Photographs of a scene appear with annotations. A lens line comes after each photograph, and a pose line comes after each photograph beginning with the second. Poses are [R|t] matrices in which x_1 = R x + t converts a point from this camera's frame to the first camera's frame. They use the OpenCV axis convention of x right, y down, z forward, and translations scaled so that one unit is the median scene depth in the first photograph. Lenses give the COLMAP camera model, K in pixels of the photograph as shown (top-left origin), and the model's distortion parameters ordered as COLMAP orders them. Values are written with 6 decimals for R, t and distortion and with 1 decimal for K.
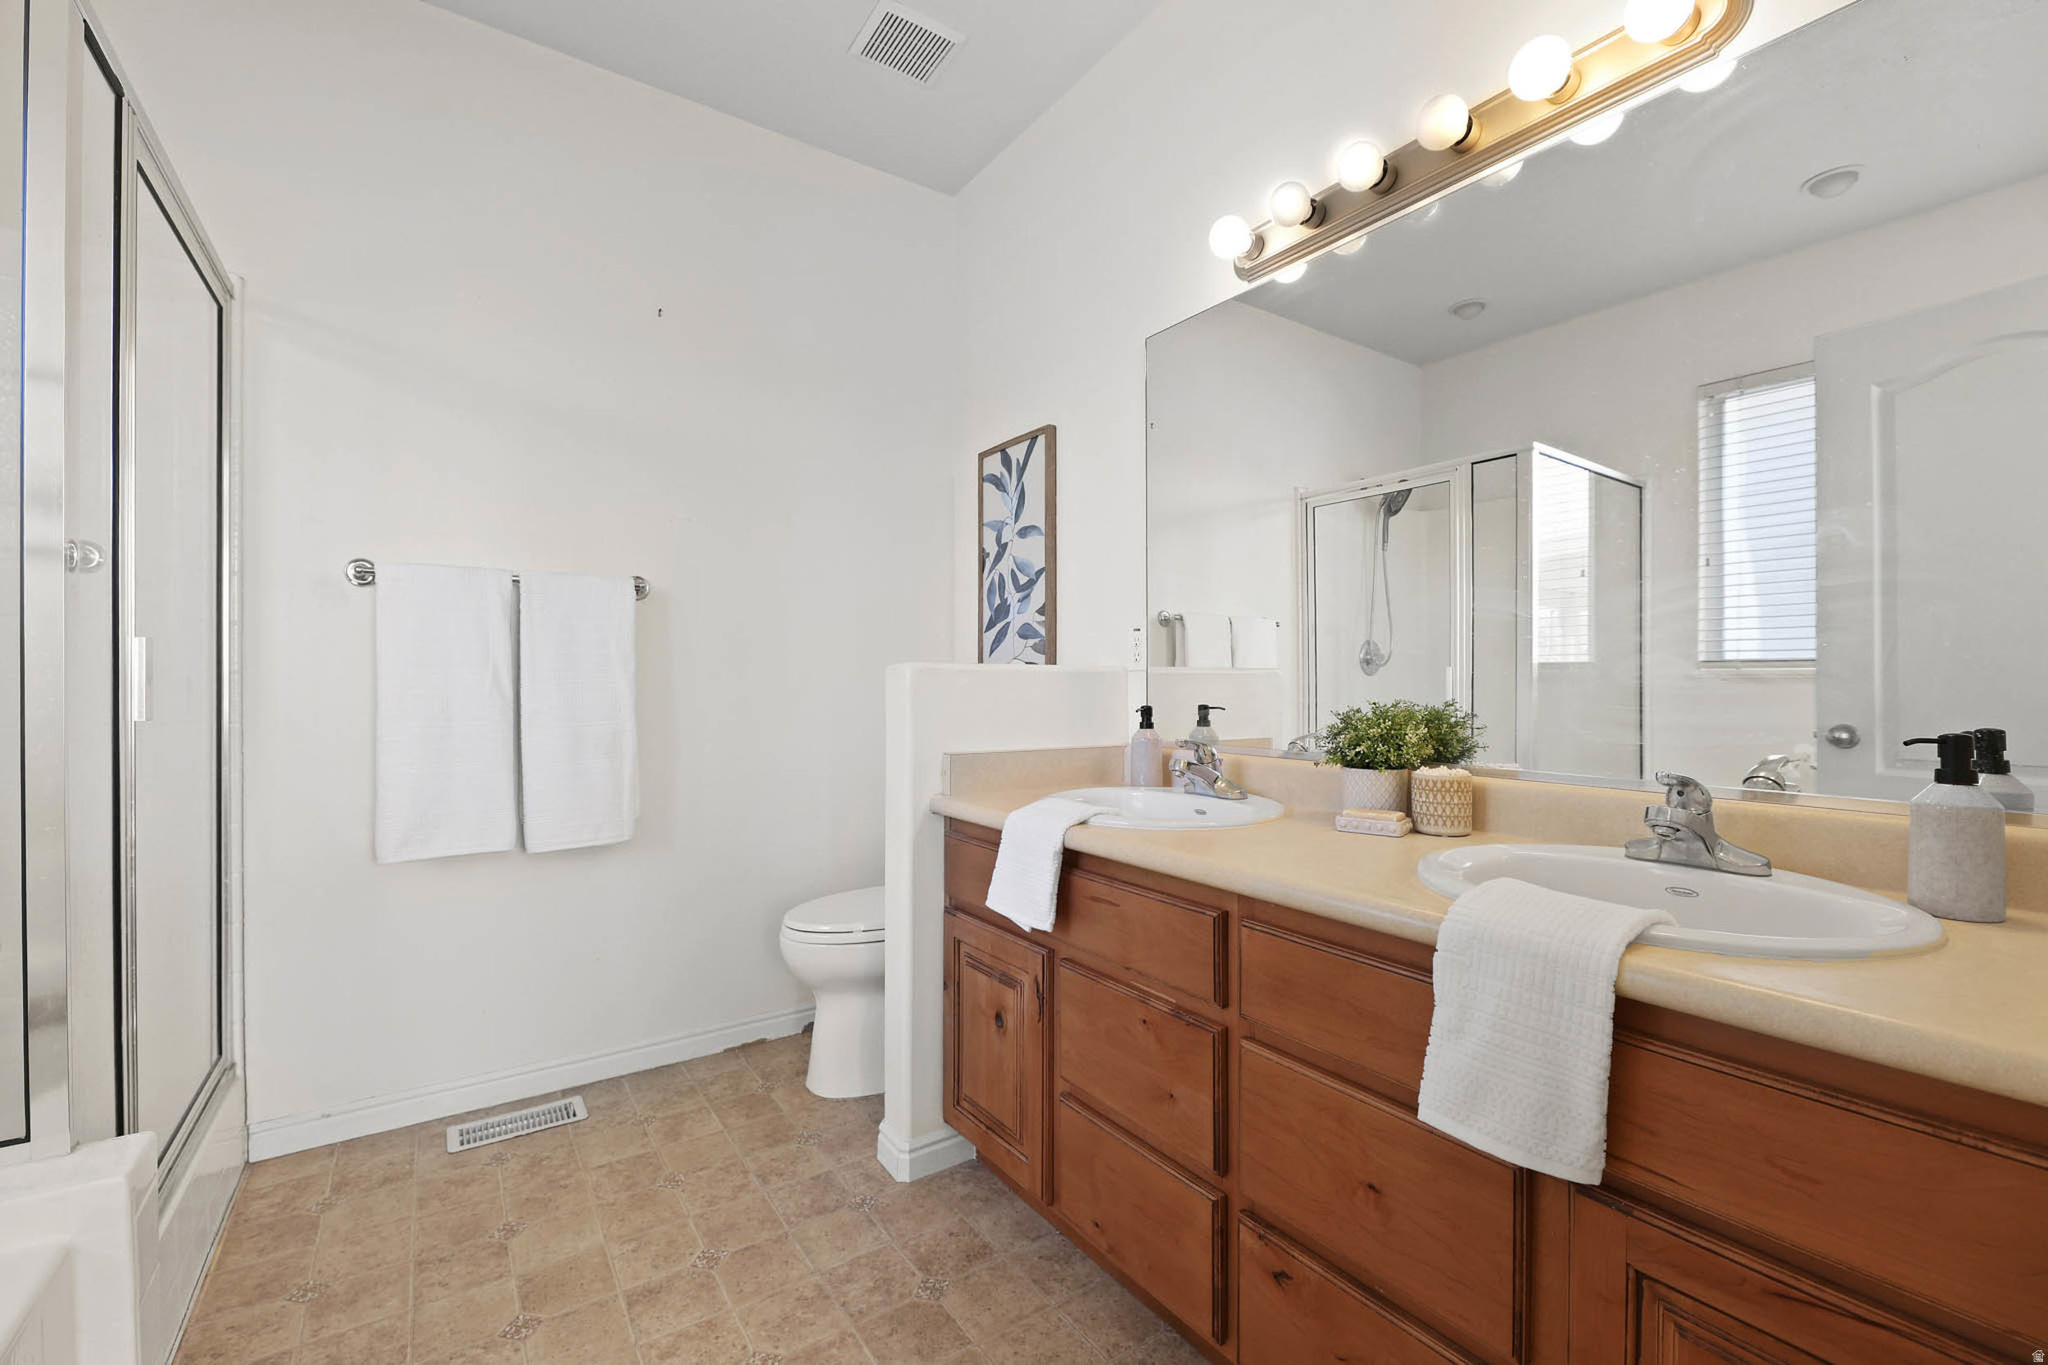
lens RADIAL K [[839.1, 0, 1024.0], [0, 839.1, 682.5], [0, 0, 1]] dist [-0.007926, -0.000771]
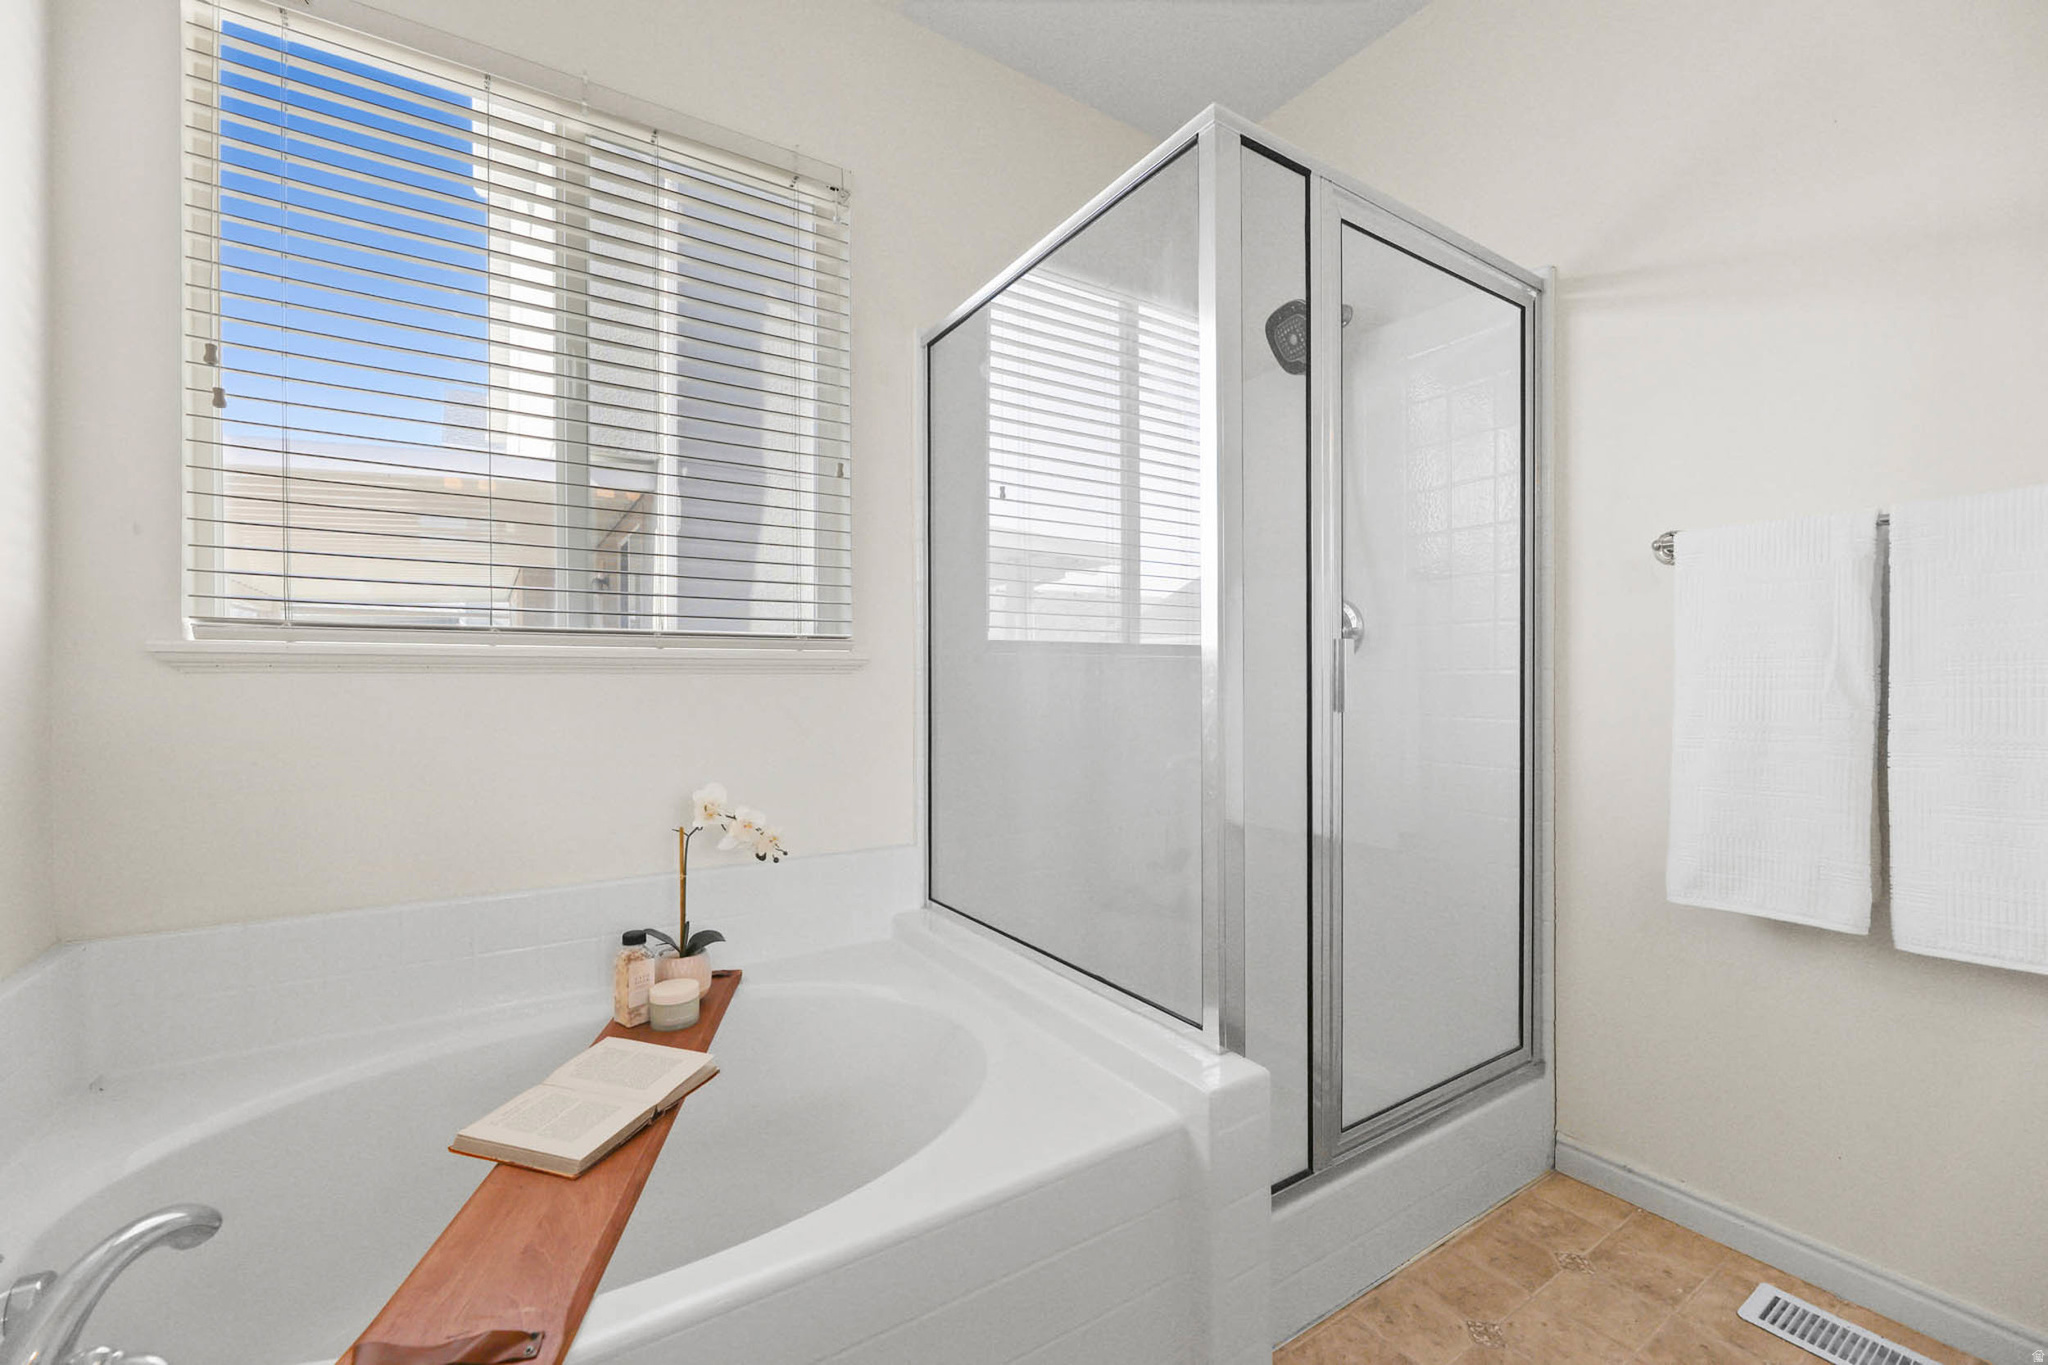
lens RADIAL K [[839.1, 0, 1024.0], [0, 839.1, 682.5], [0, 0, 1]] dist [-0.007926, -0.000771]
pose [[-0.027384, 0.004831, -0.999613, 0.073782], [-0.001121, 0.999988, 0.004864, 0.001119], [0.999624, 0.001254, -0.027379, 0.472296]]
